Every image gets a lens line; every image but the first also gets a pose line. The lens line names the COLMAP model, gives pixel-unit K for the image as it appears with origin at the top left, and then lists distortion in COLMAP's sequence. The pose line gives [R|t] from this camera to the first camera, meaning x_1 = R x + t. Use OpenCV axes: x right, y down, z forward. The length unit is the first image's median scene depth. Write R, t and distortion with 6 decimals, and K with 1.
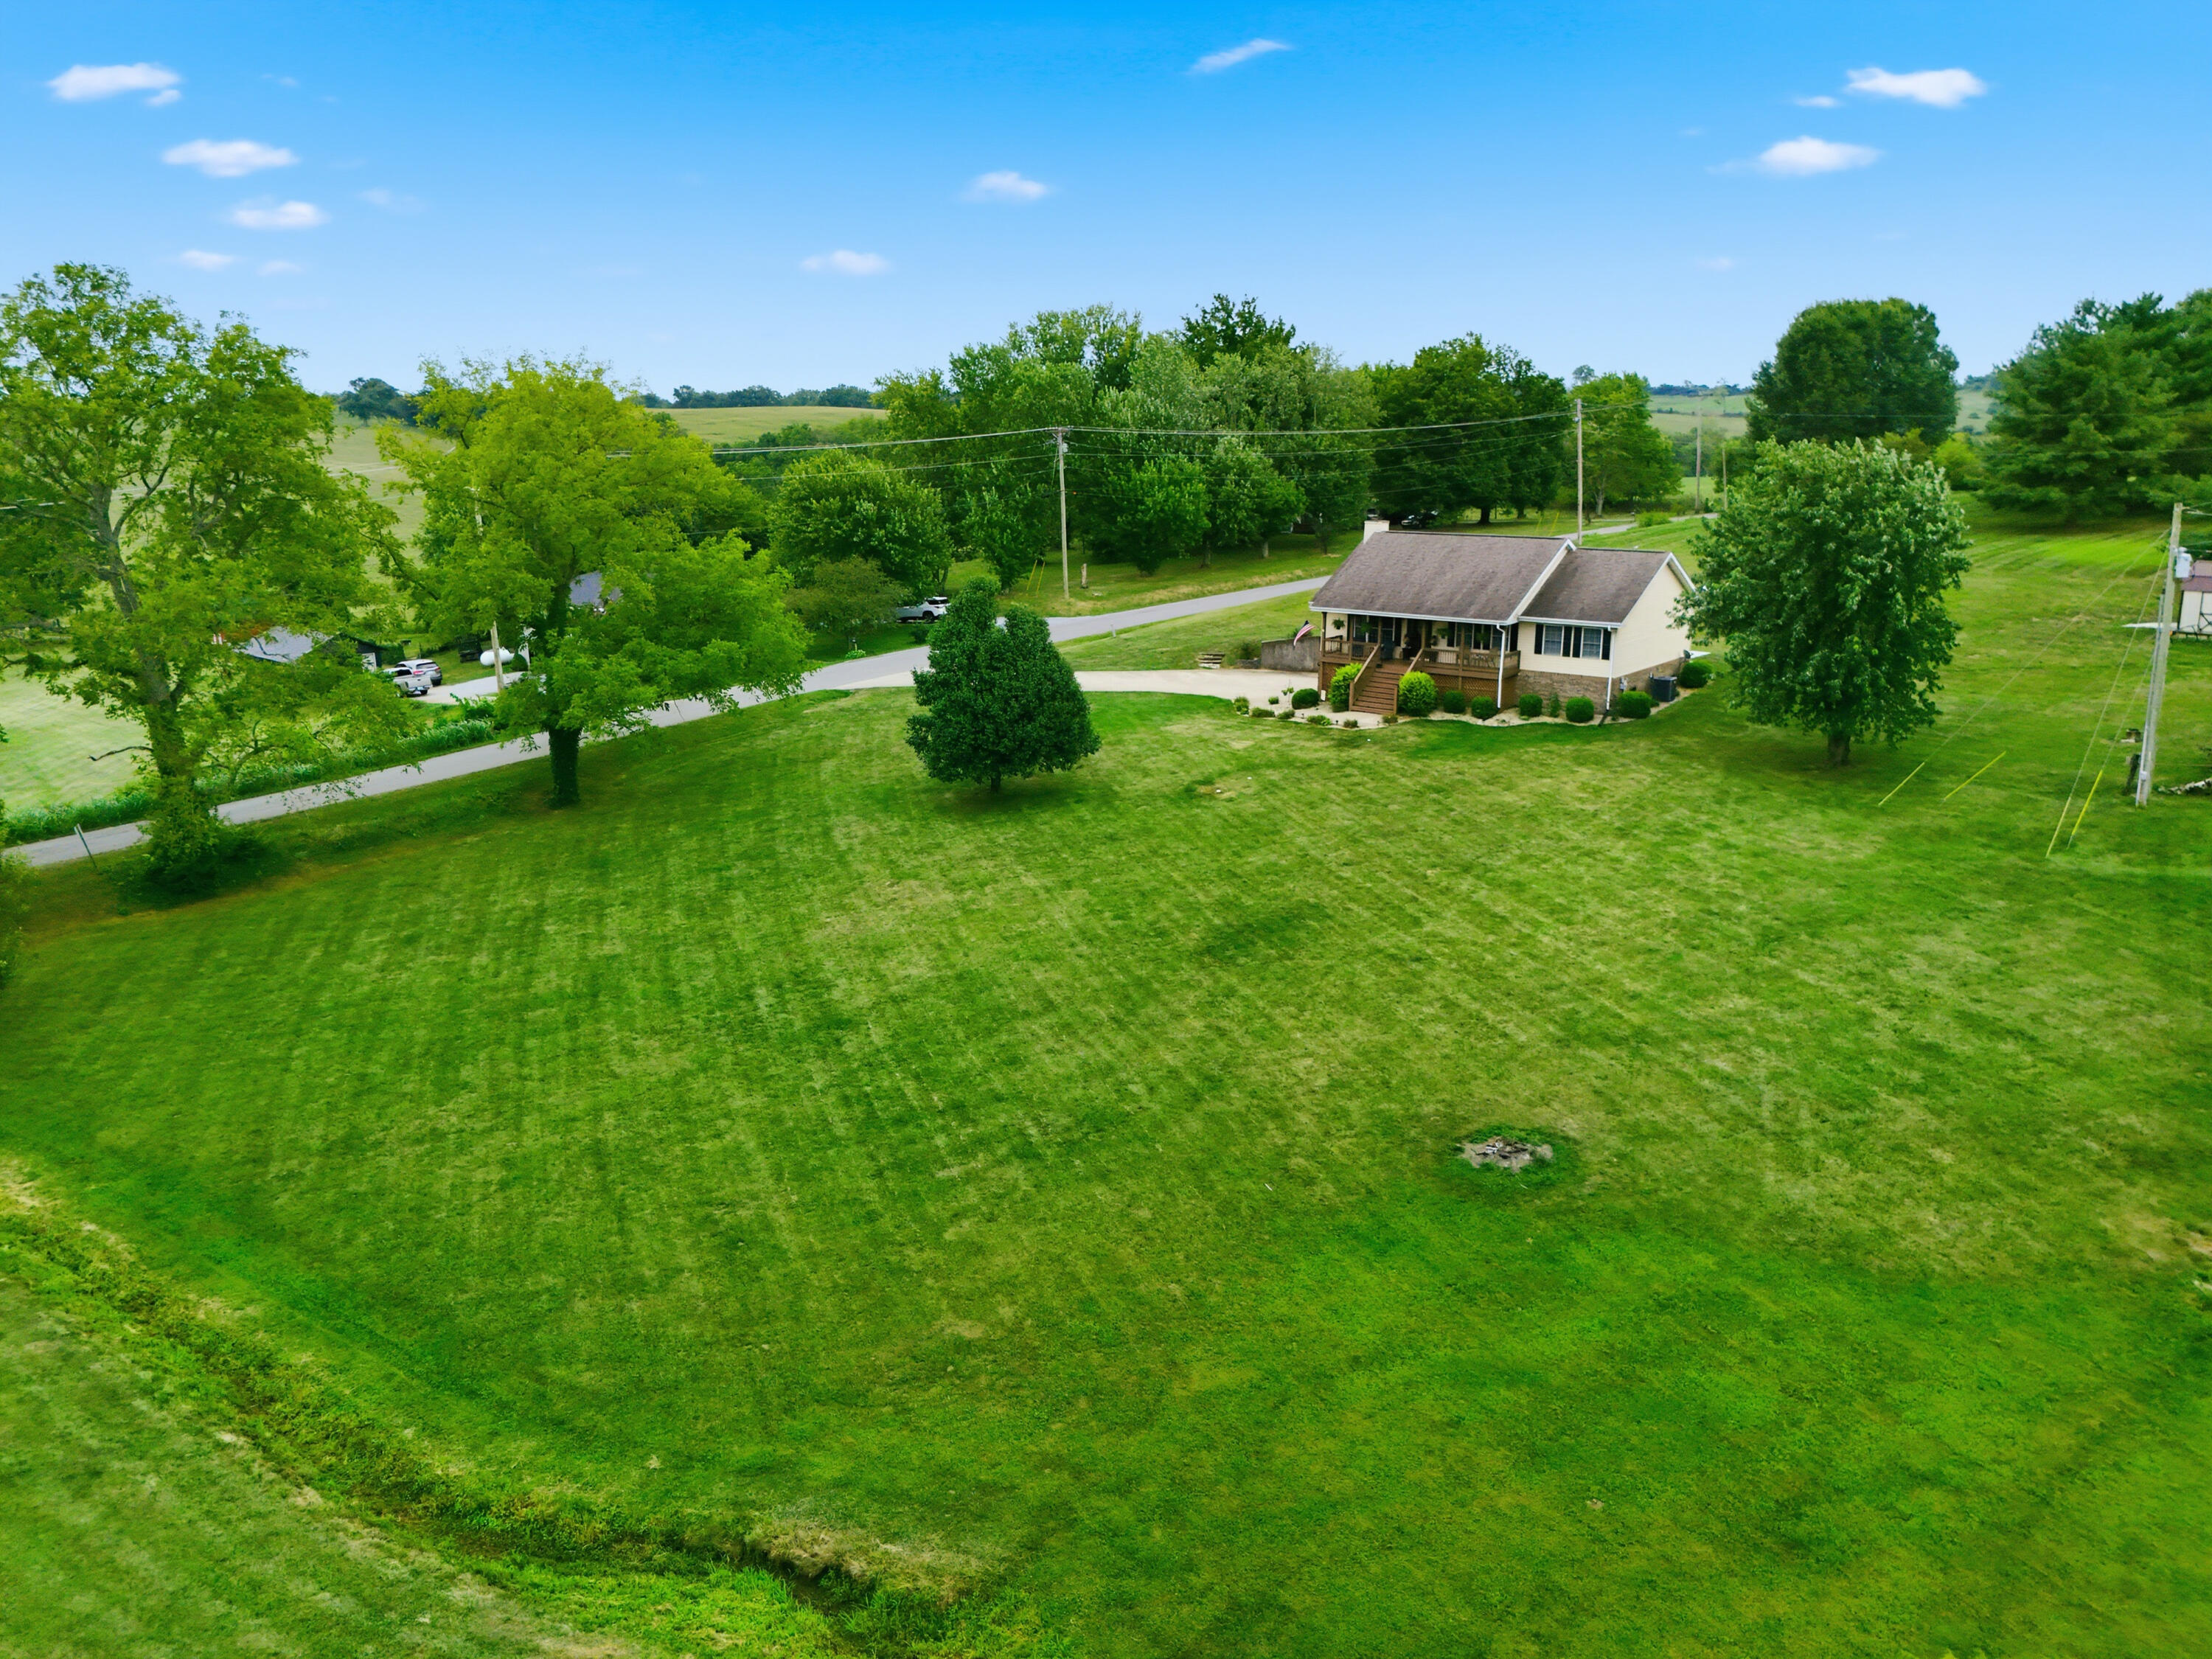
lens RADIAL K [[1726.5, 0, 1106.0], [0, 1726.5, 829.5], [0, 0, 1]] dist [0.080226, -0.092664]
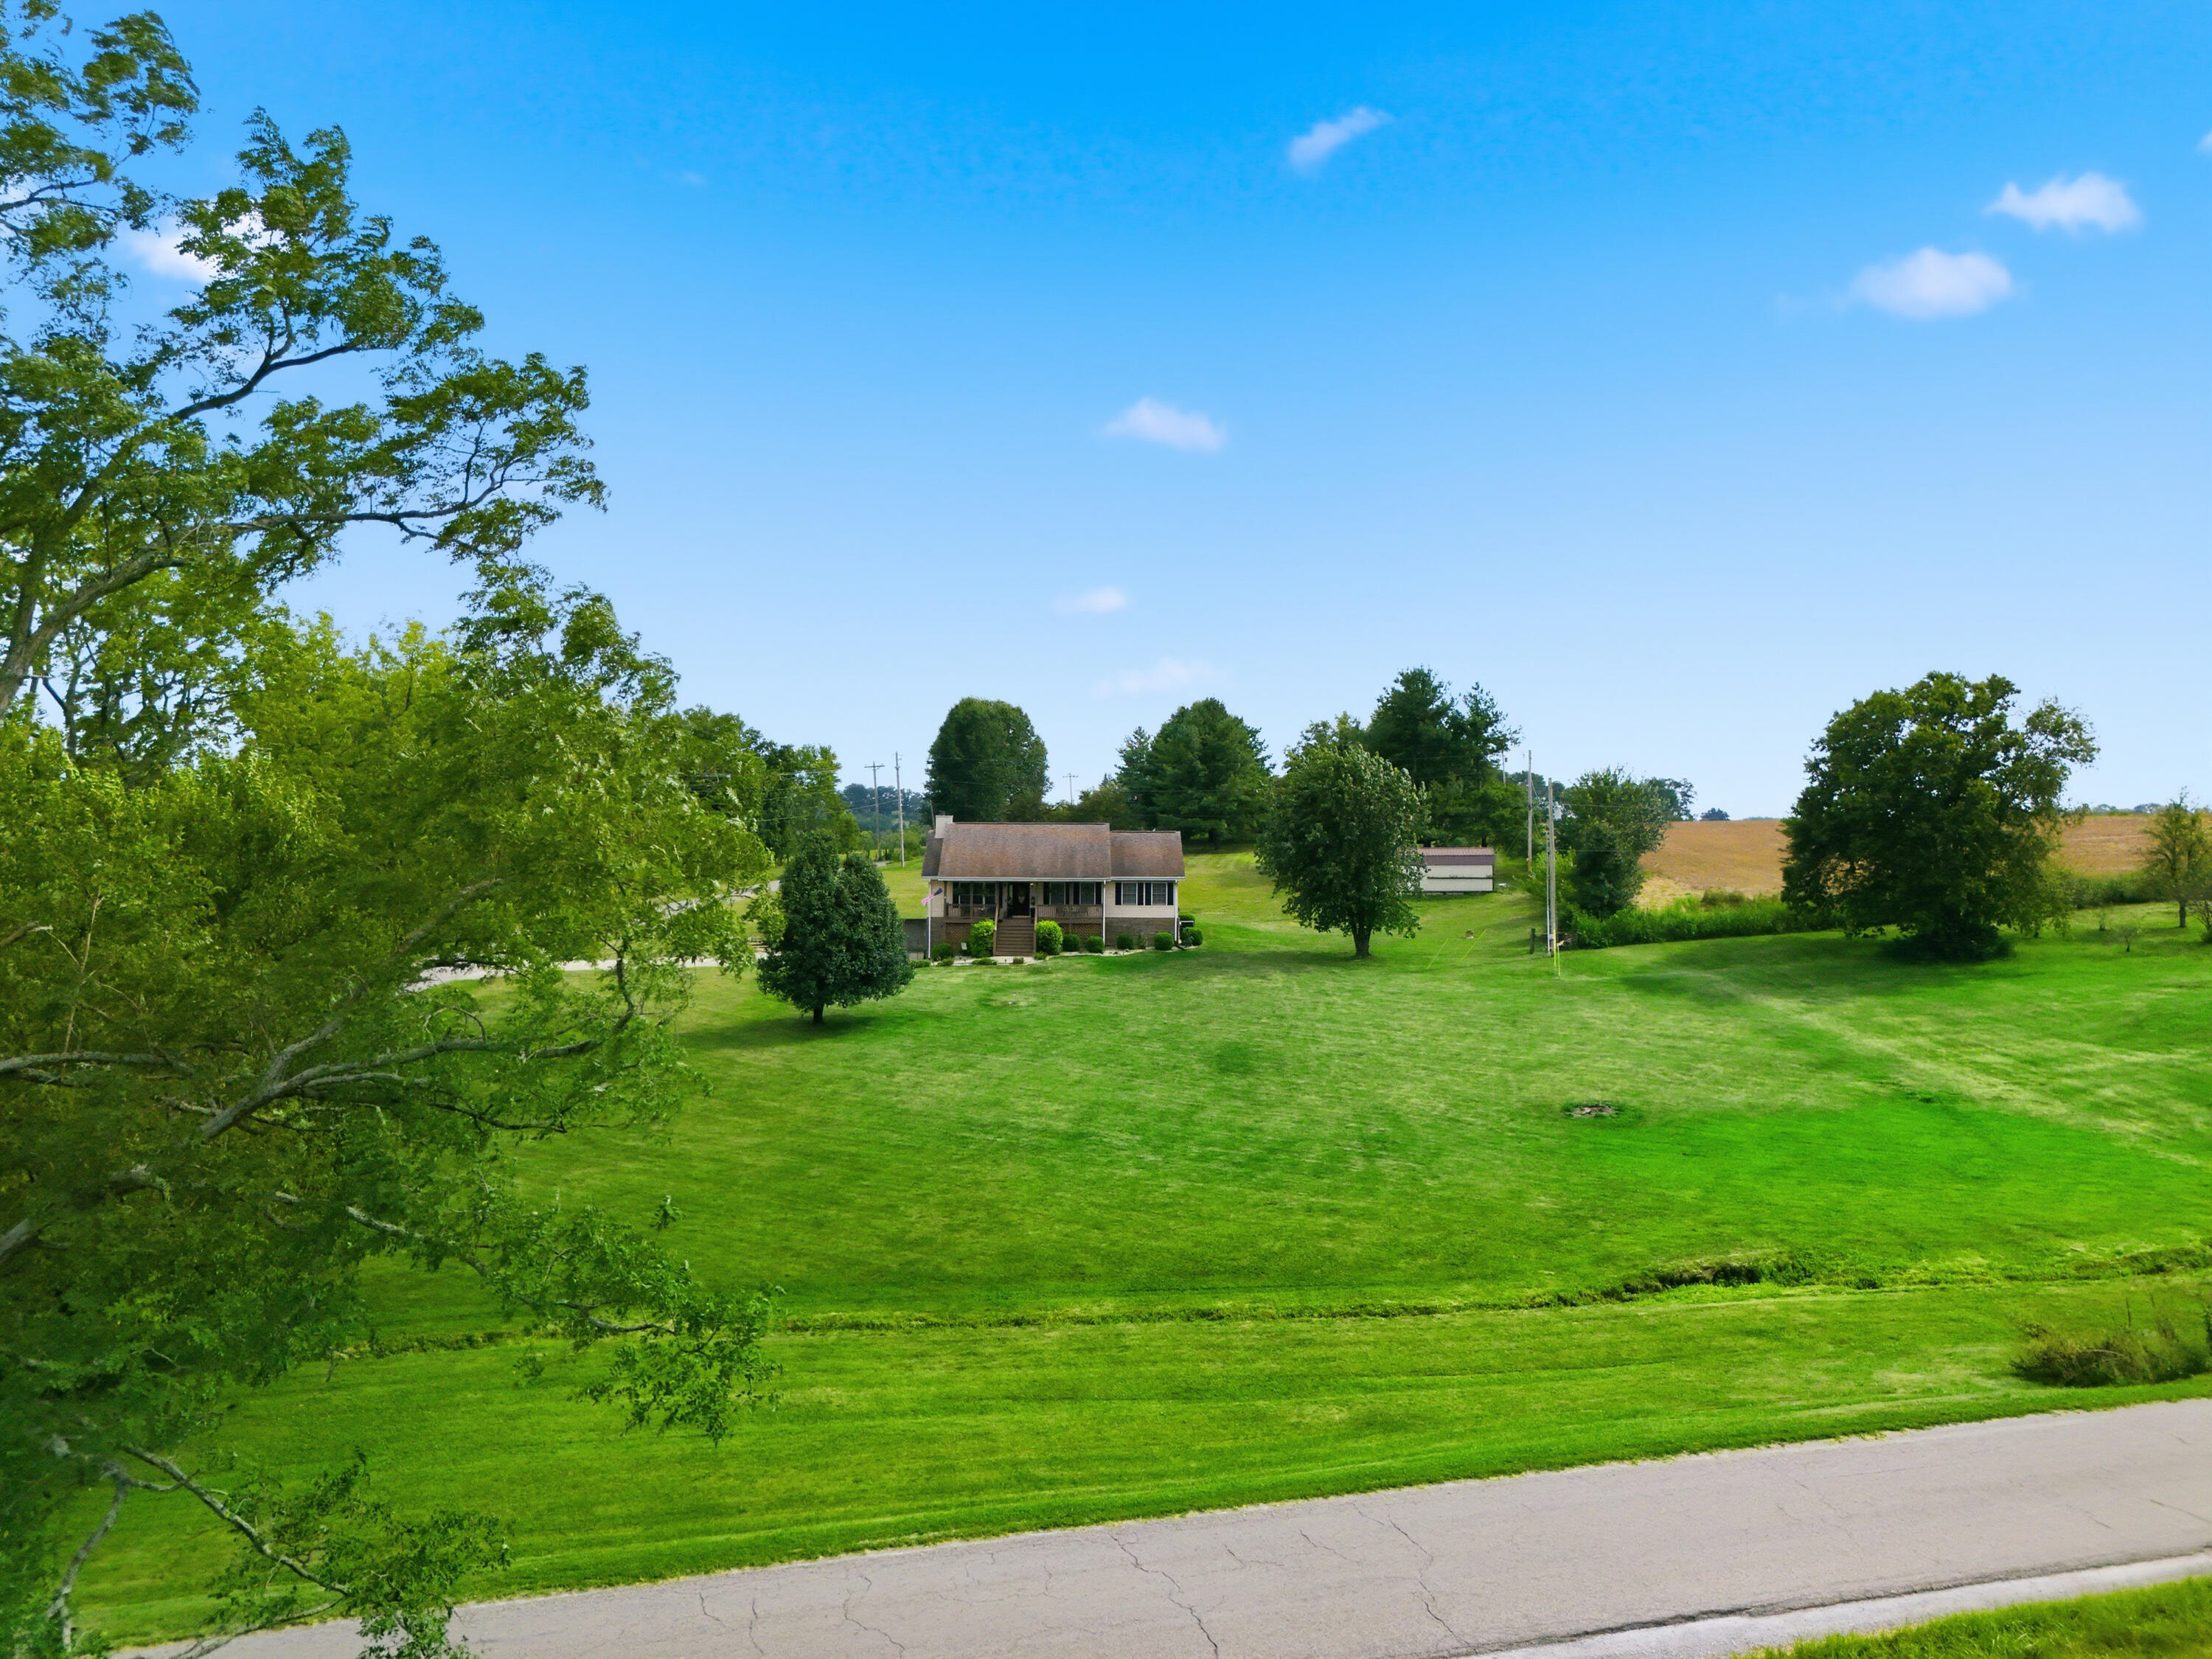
lens RADIAL K [[1726.5, 0, 1106.0], [0, 1726.5, 829.5], [0, 0, 1]] dist [0.080226, -0.092664]
pose [[0.753999, 0.008072, 0.656826, -0.632467], [0.152688, 0.970382, -0.187203, 0.089787], [-0.638883, 0.241441, 0.730434, 0.026431]]
